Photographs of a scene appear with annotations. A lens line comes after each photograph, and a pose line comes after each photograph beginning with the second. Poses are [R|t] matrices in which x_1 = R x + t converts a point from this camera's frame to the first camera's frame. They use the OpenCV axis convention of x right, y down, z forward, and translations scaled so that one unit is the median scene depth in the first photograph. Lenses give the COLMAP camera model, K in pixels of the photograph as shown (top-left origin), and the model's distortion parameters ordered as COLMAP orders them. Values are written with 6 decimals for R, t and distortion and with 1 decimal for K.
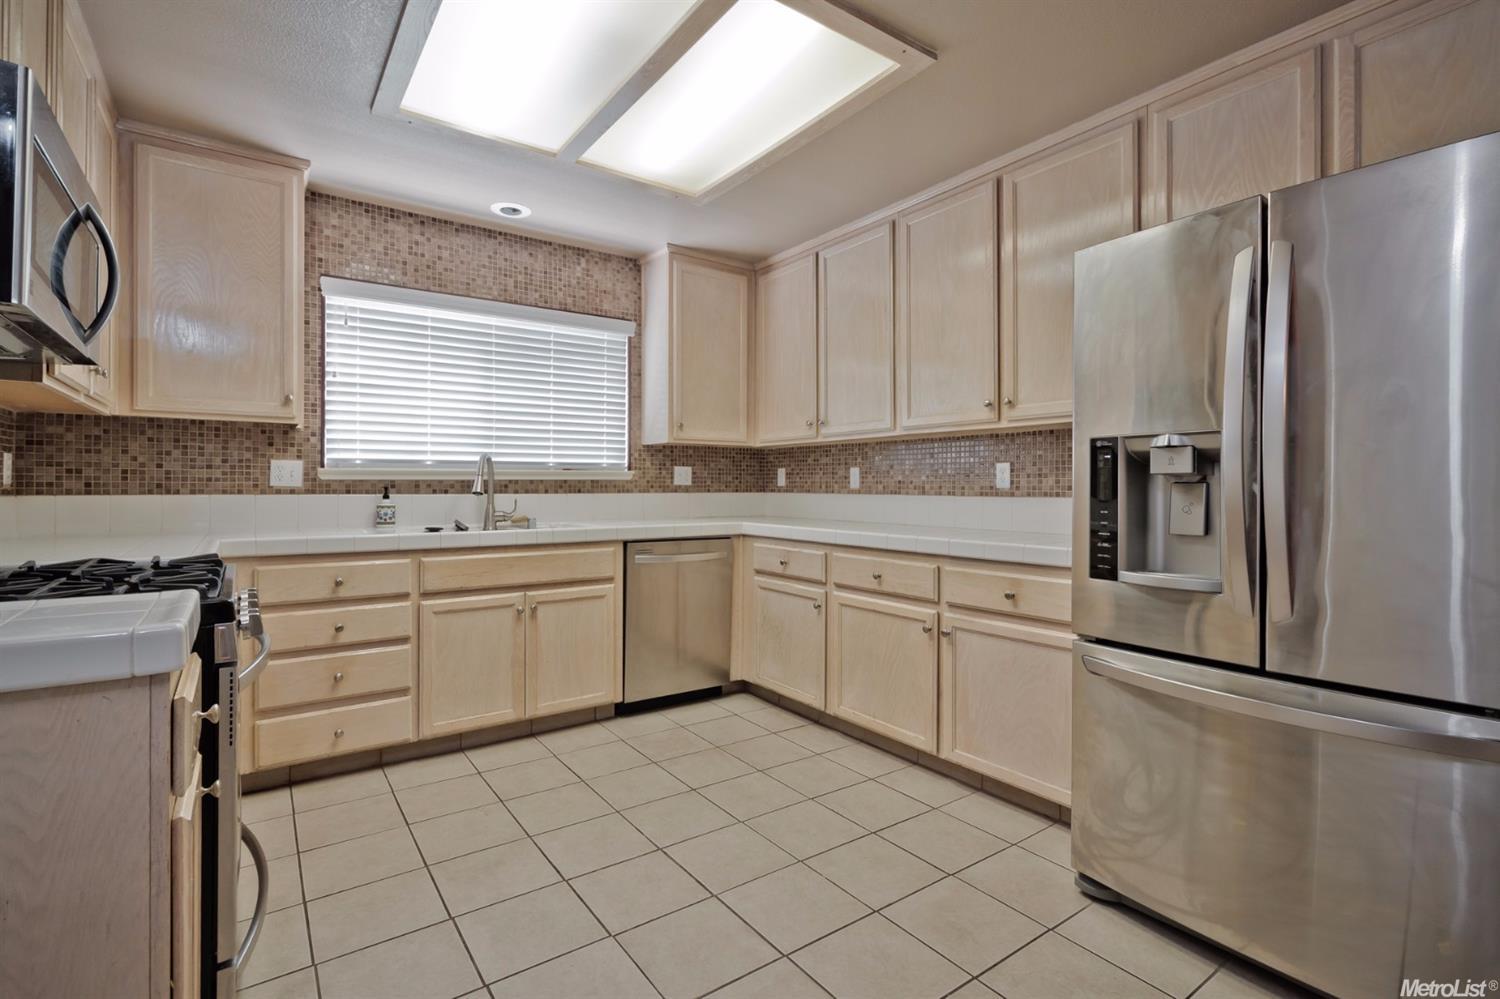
lens RADIAL K [[704.5, 0, 737.0], [0, 704.5, 489.9], [0, 0, 1]] dist [0.001922, 0.000802]
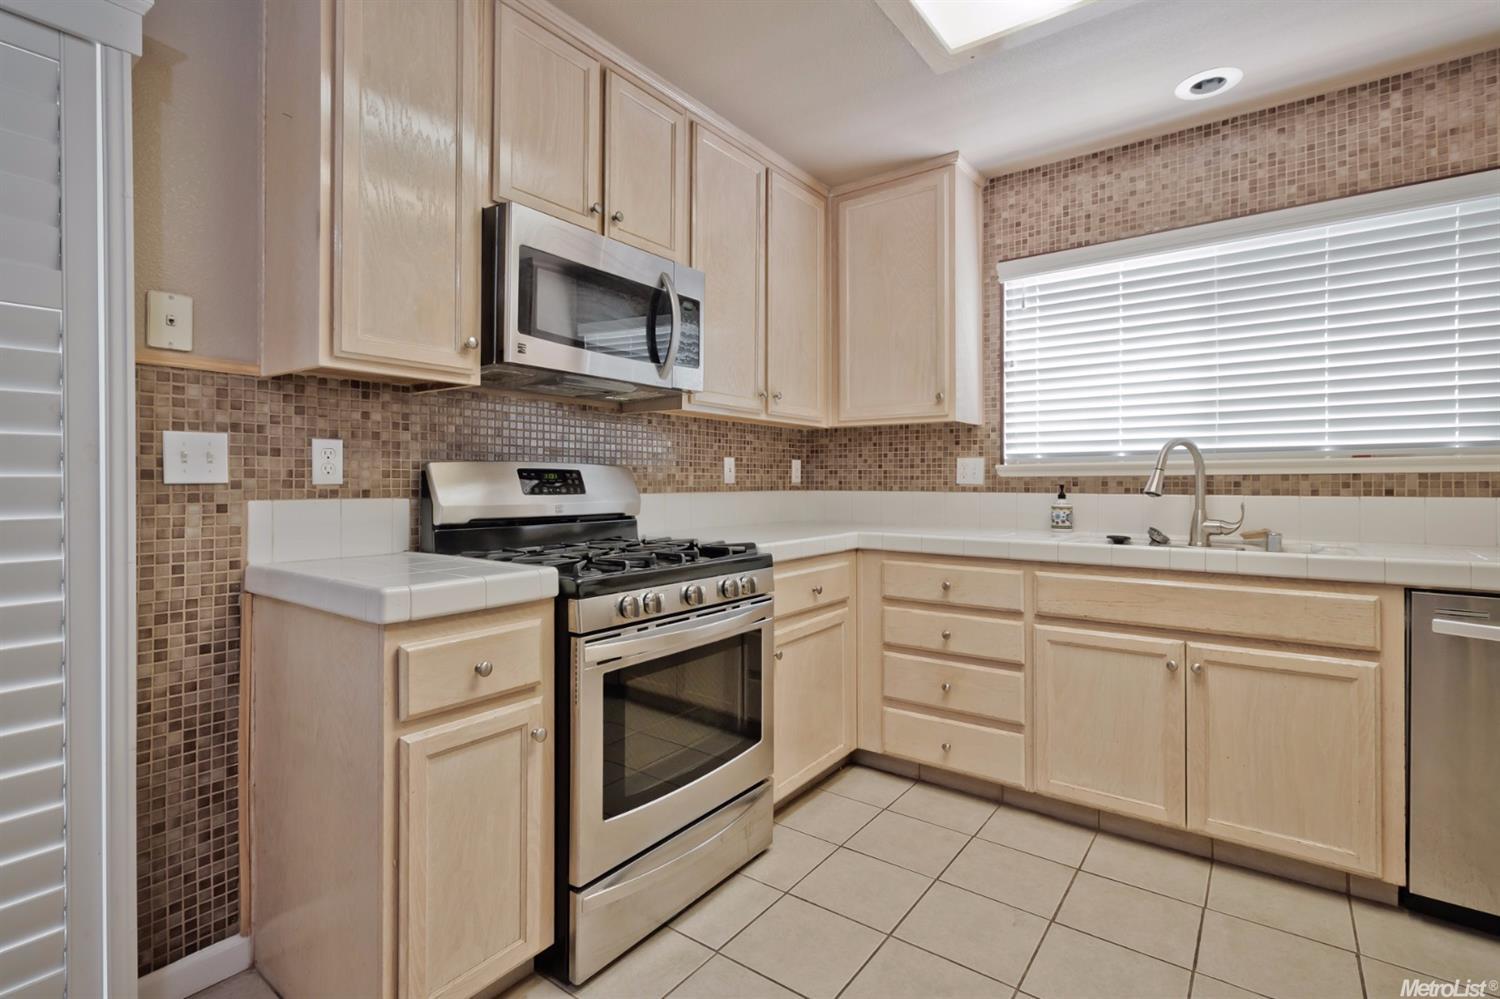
lens RADIAL K [[704.5, 0, 732.2], [0, 704.5, 478.2], [0, 0, 1]] dist [0.001922, 0.000802]
pose [[0.307035, -0.007276, -0.951670, 0.199055], [-0.005316, 0.999942, -0.009360, -0.002133], [0.951683, 0.007933, 0.306978, 0.360806]]
